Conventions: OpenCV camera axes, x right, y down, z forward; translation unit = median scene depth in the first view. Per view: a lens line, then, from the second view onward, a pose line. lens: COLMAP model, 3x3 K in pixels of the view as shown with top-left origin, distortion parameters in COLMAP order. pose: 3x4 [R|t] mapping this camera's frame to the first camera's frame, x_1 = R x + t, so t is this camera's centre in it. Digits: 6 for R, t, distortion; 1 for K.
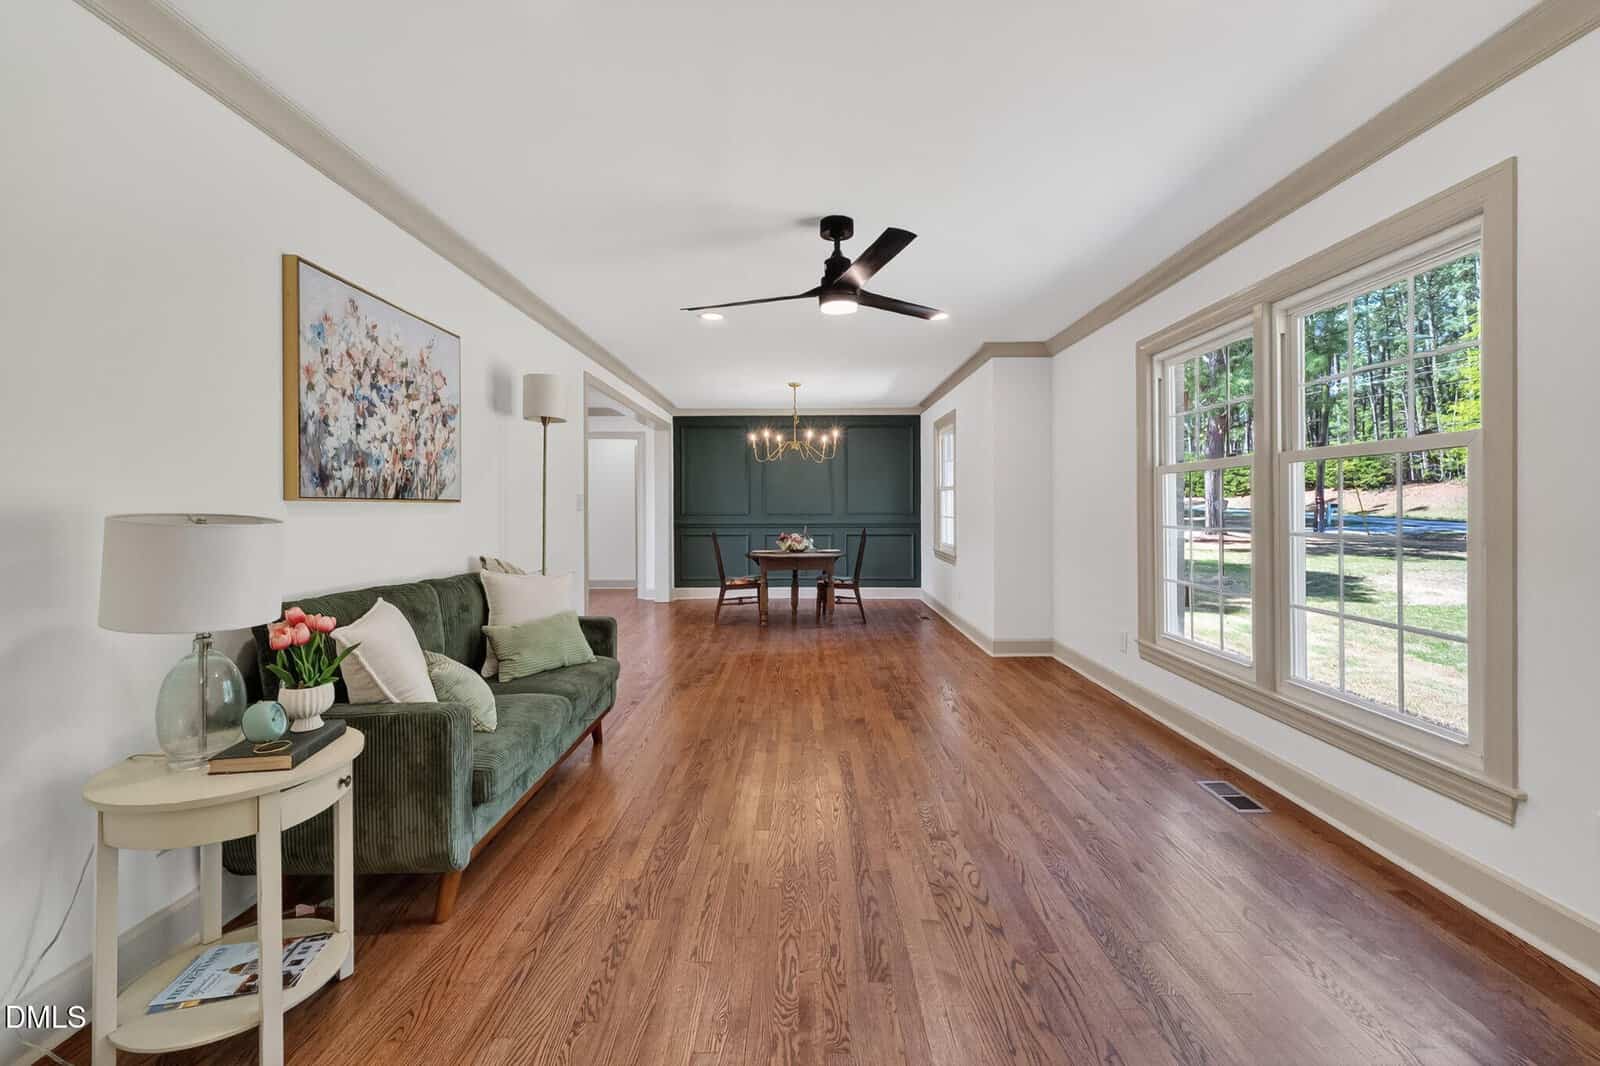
lens RADIAL K [[679.2, 0, 808.9], [0, 679.2, 502.8], [0, 0, 1]] dist [0.007384, 0.000058]
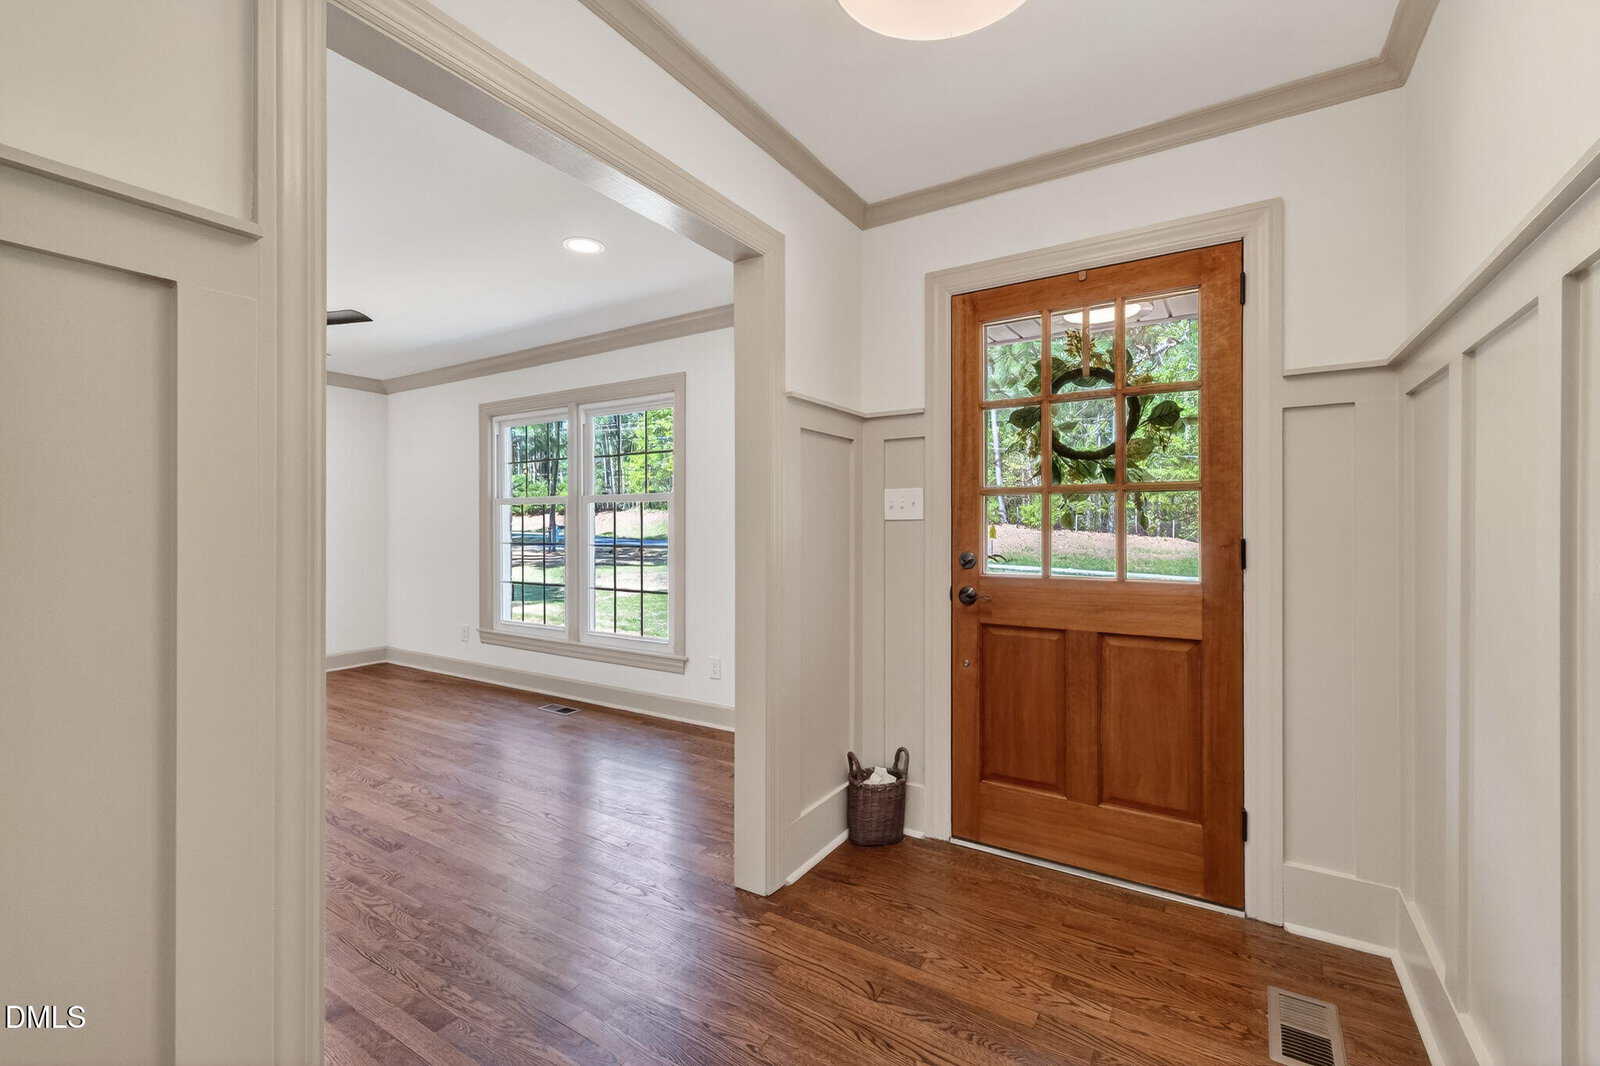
lens RADIAL K [[679.2, 0, 799.0], [0, 679.2, 528.0], [0, 0, 1]] dist [0.007384, 0.000058]
pose [[0.536271, 0.000139, 0.844046, -0.480122], [-0.005309, 0.999981, 0.003209, -0.005307], [-0.844029, -0.006202, 0.536261, -0.372808]]
